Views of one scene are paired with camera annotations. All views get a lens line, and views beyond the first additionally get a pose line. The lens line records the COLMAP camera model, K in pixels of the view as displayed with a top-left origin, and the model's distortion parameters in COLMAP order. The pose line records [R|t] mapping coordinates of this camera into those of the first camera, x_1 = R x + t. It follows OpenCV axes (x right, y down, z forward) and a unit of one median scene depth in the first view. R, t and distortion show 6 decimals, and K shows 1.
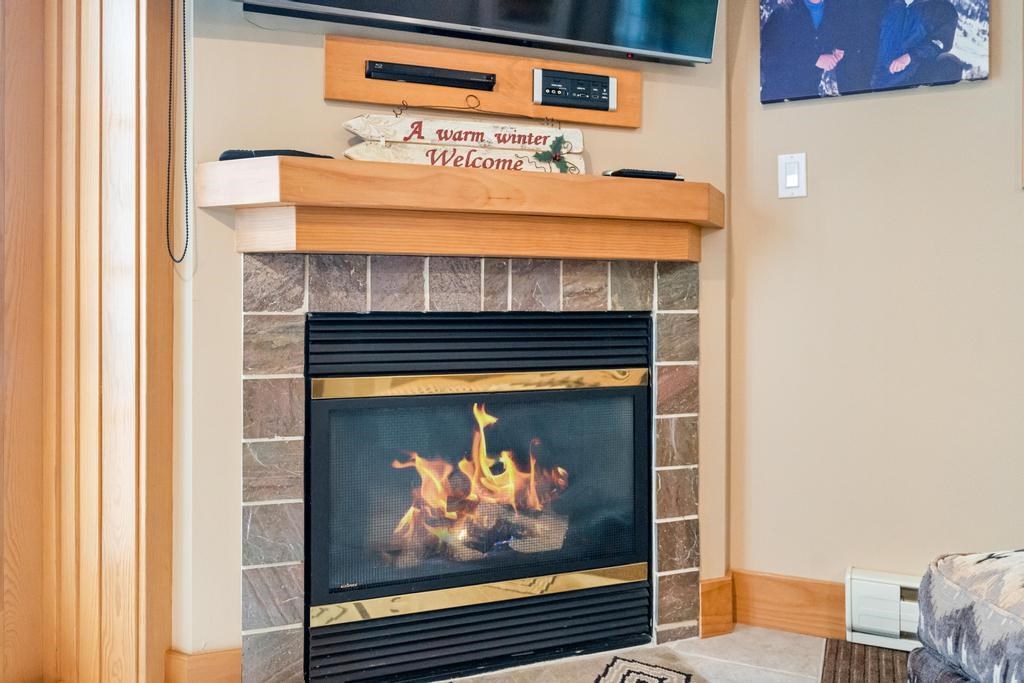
lens RADIAL K [[786.5, 0, 506.0], [0, 786.5, 297.9], [0, 0, 1]] dist [0.001250, 0.001262]
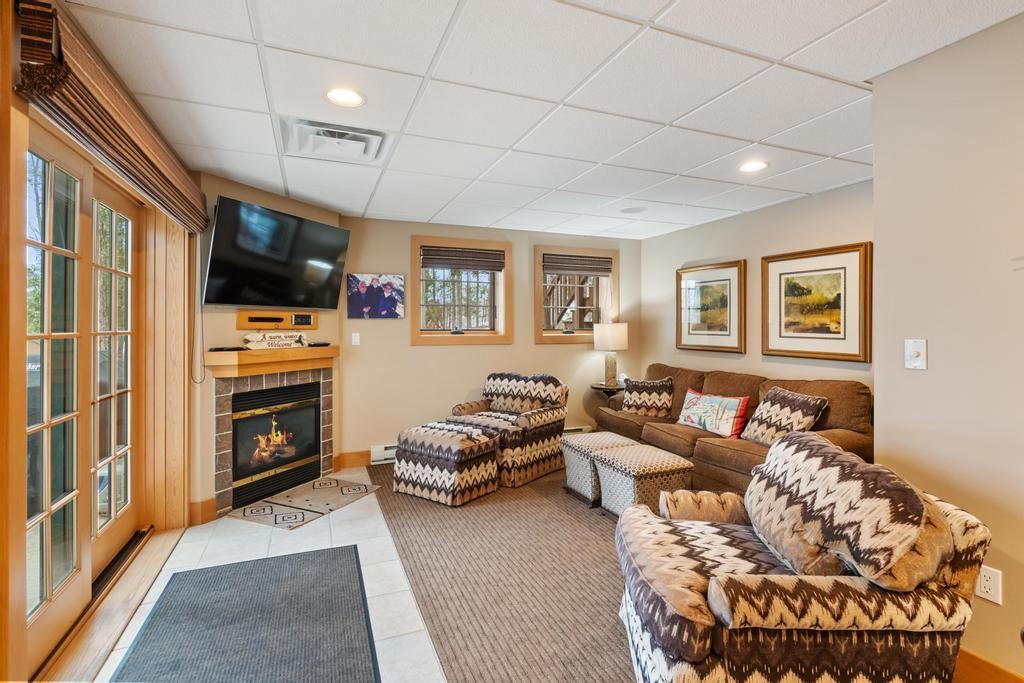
lens RADIAL K [[489.2, 0, 500.7], [0, 489.2, 326.1], [0, 0, 1]] dist [-0.003676, 0.000563]
pose [[0.699329, -0.001547, 0.714798, -0.836759], [-0.004335, 0.999970, 0.006406, -0.255438], [-0.714787, -0.007578, 0.699301, -1.118065]]
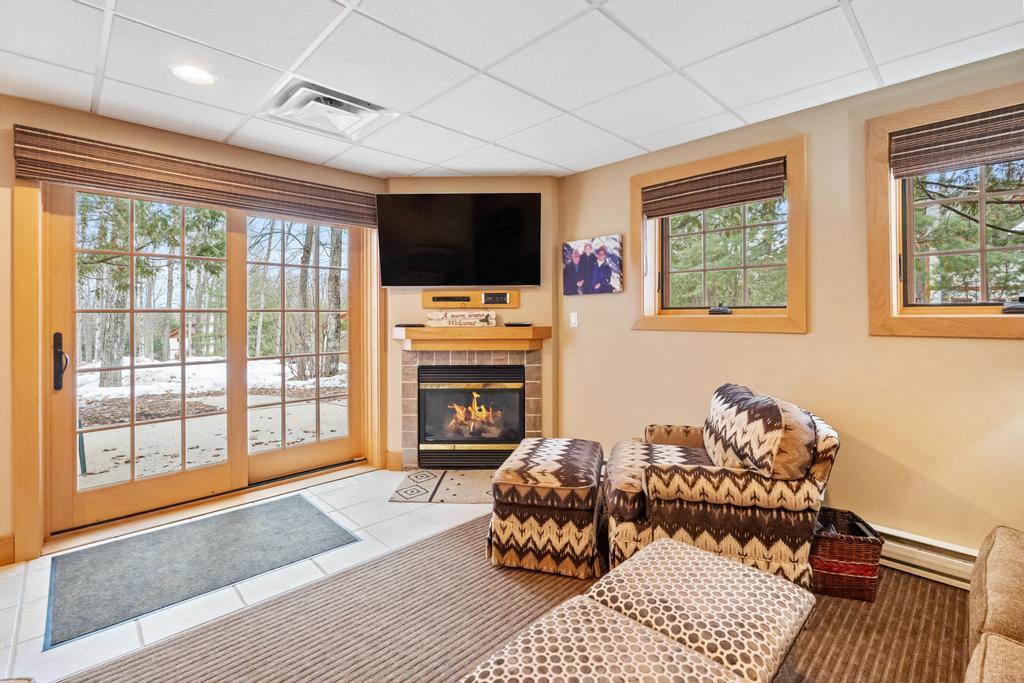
lens RADIAL K [[457.8, 0, 515.3], [0, 457.8, 312.0], [0, 0, 1]] dist [-0.001253, -0.000129]
pose [[0.931438, -0.009357, -0.363779, 0.869629], [0.009266, 0.999955, -0.001995, -0.202813], [0.363781, -0.001513, 0.931483, -0.769994]]
